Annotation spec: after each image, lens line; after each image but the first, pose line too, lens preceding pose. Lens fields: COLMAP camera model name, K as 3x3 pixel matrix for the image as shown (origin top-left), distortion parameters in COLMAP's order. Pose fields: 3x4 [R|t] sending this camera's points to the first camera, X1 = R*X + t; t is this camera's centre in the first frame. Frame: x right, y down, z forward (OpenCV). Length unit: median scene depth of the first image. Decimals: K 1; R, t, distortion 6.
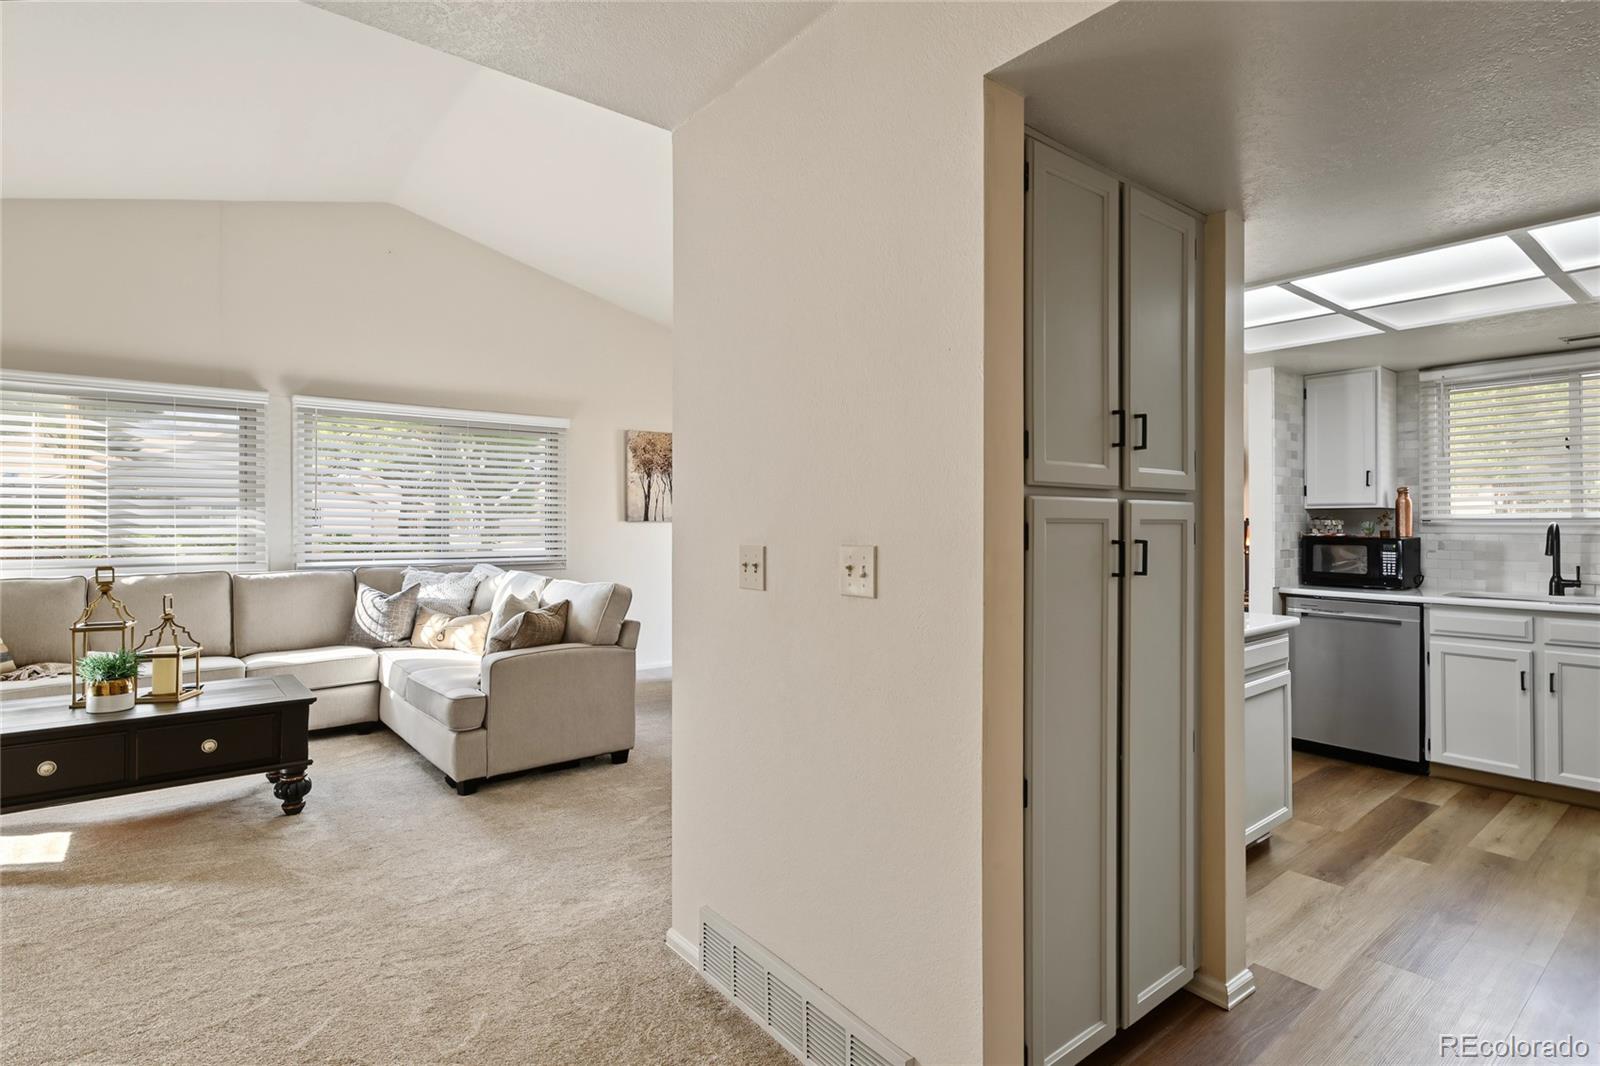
lens RADIAL K [[794.8, 0, 808.2], [0, 794.8, 520.6], [0, 0, 1]] dist [-0.000547, 0.005367]
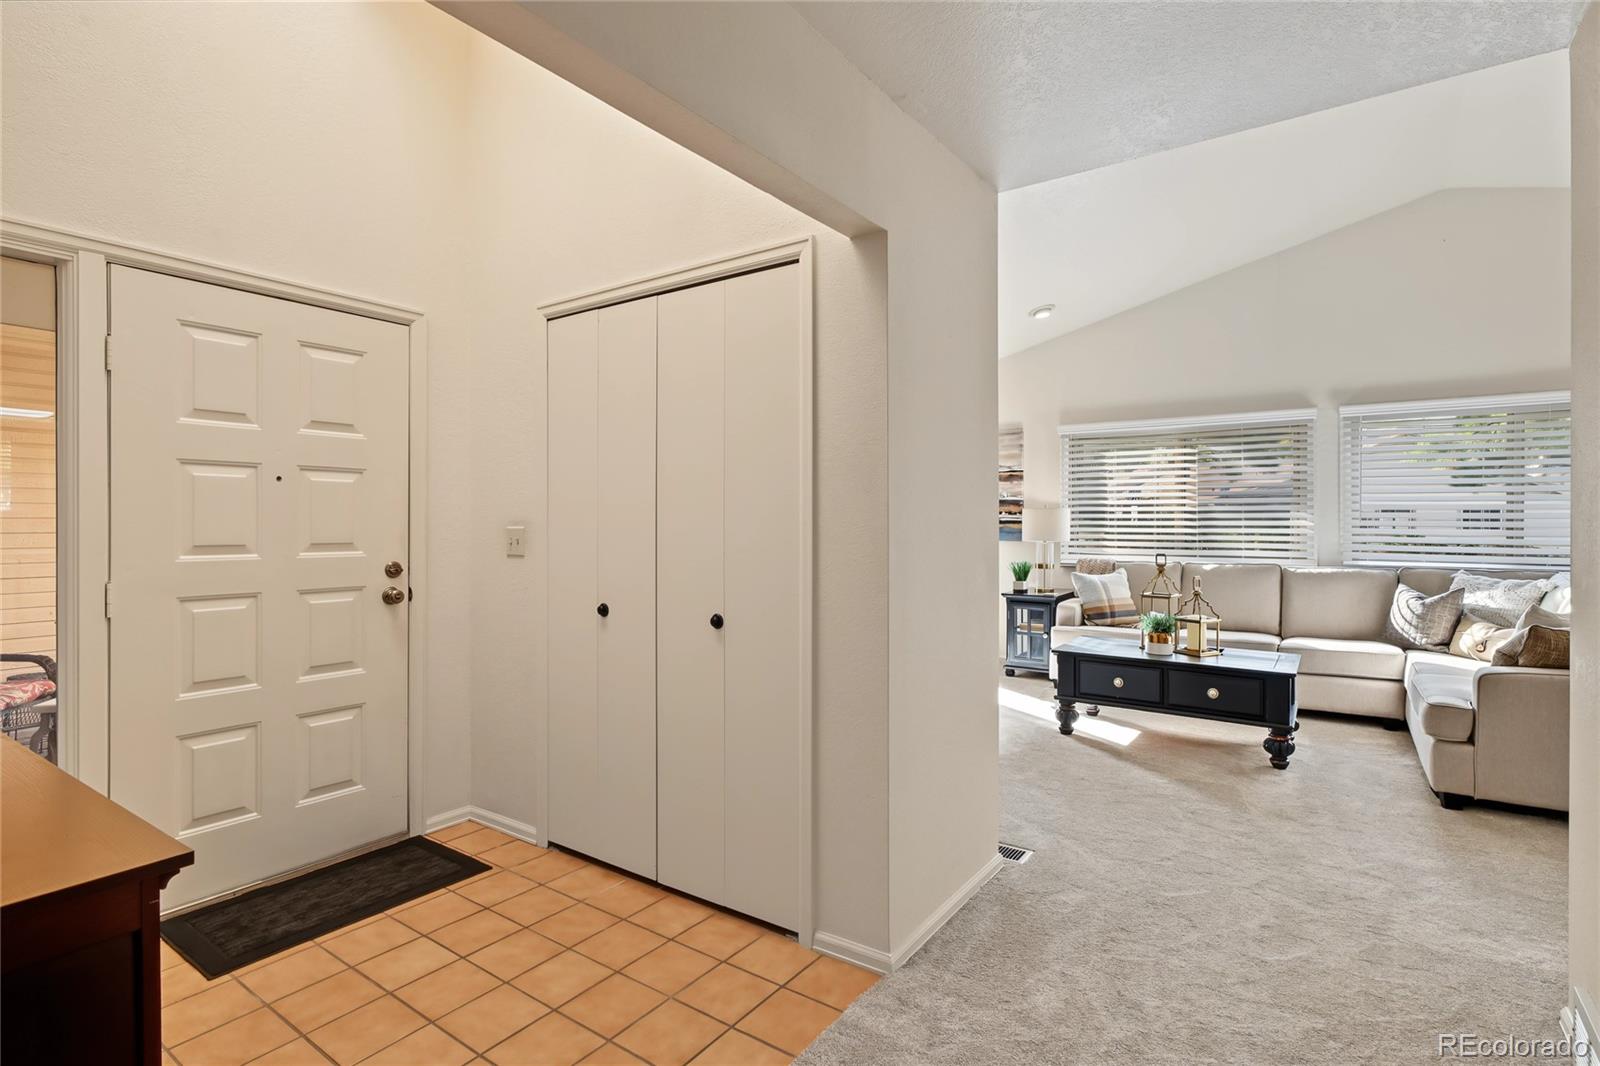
lens RADIAL K [[768.1, 0, 802.7], [0, 768.1, 532.6], [0, 0, 1]] dist [-0.011666, 0.002586]
pose [[0.271155, 0.008466, -0.962499, 0.213429], [0.001786, 0.999955, 0.009299, 0.005094], [0.962534, -0.004240, 0.271127, 0.010637]]
